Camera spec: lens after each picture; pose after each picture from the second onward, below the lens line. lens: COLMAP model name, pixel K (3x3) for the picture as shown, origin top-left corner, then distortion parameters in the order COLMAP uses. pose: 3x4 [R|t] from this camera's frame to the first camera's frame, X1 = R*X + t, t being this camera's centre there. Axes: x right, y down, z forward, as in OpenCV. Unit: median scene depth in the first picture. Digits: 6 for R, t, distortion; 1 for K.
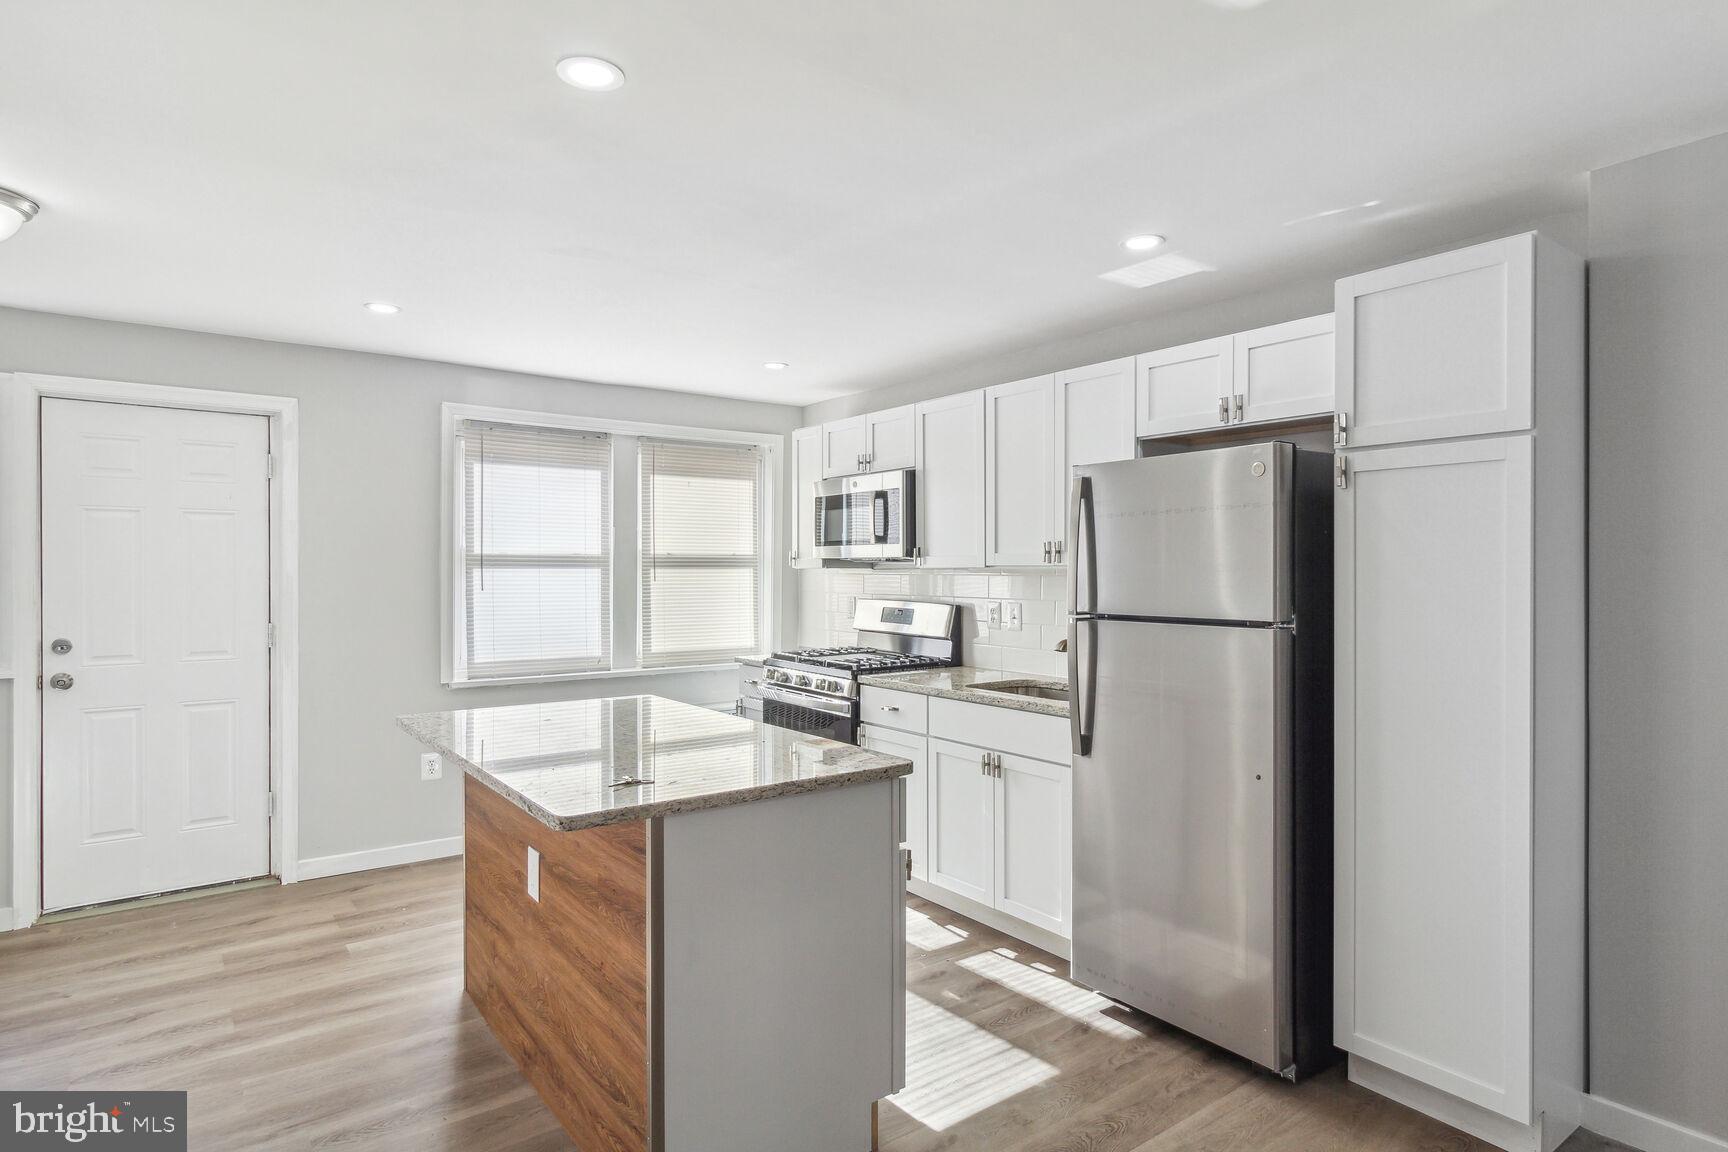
lens RADIAL K [[943.4, 0, 862.3], [0, 943.4, 566.4], [0, 0, 1]] dist [0.000166, 0.000133]
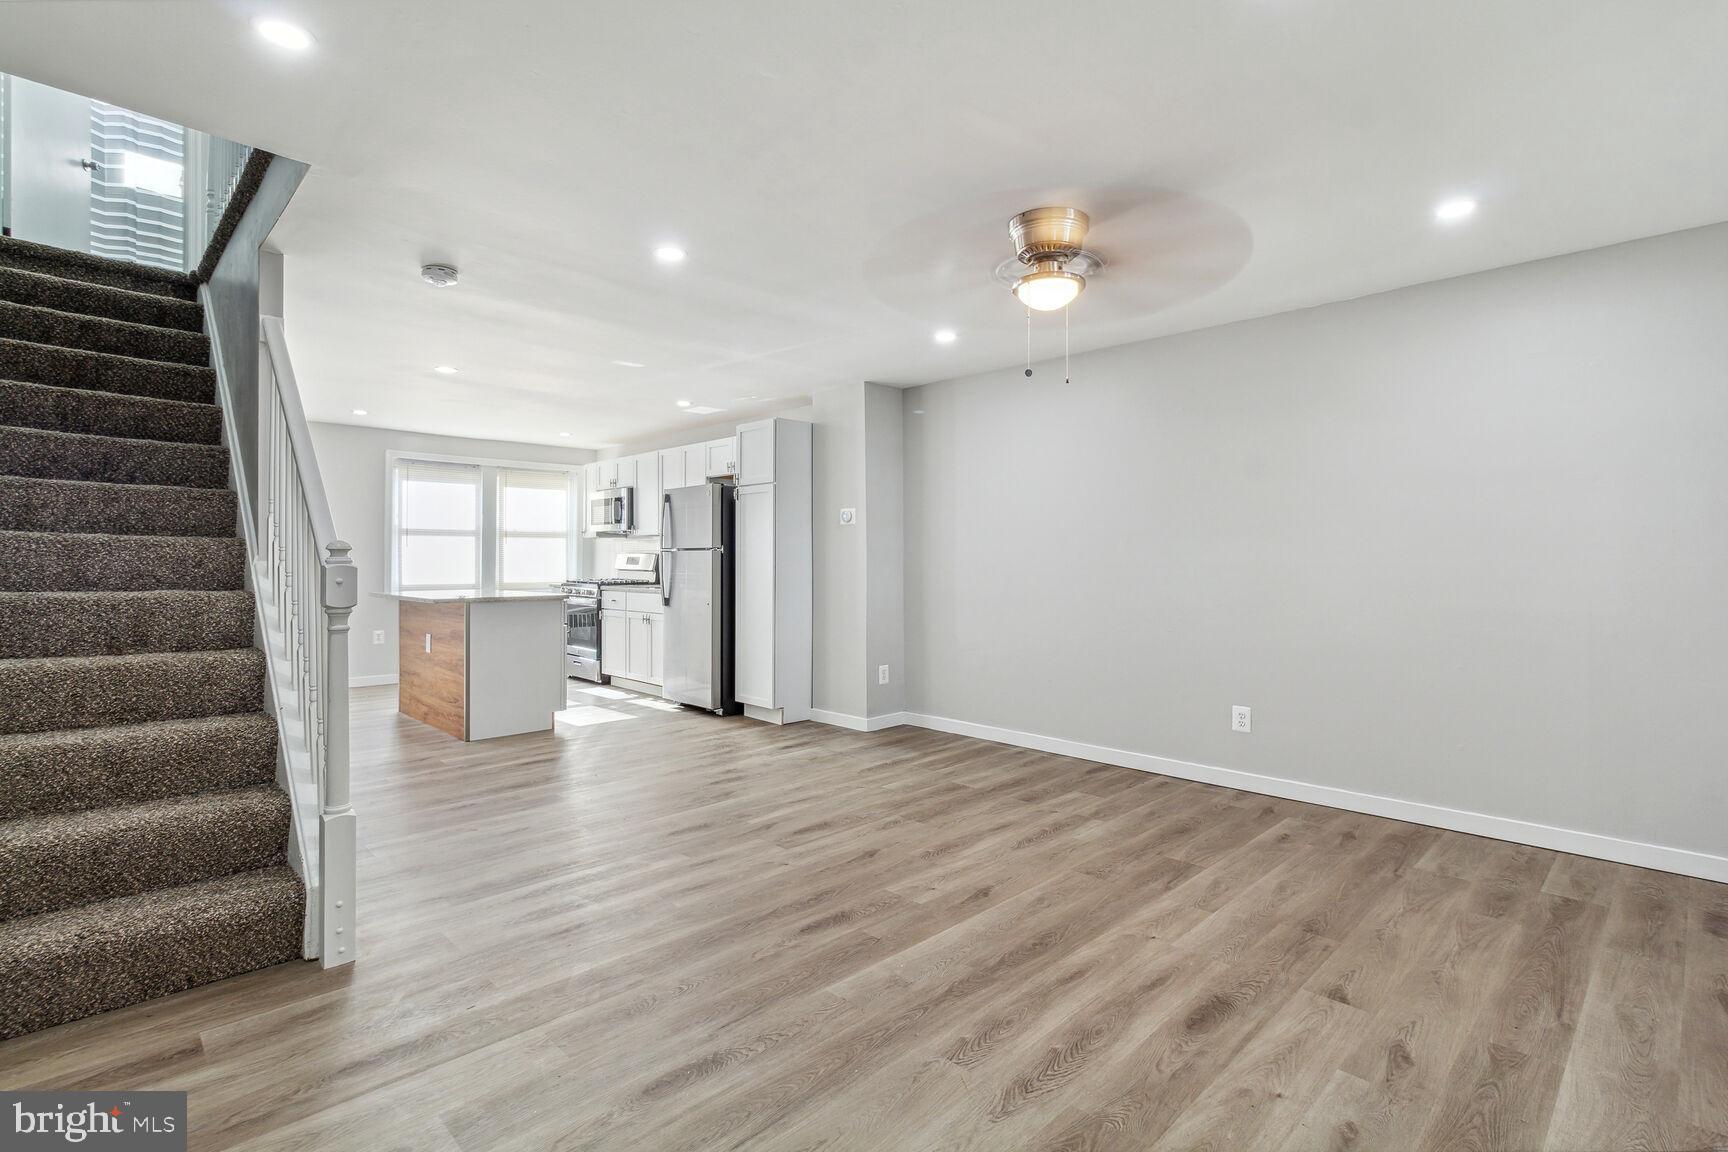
lens RADIAL K [[823.5, 0, 874.0], [0, 823.5, 562.4], [0, 0, 1]] dist [0.001057, 0.000524]
pose [[0.991327, 0.001211, 0.131412, 0.347404], [-0.001738, 0.999991, 0.003899, 0.053646], [-0.131406, -0.004094, 0.991320, -0.860037]]
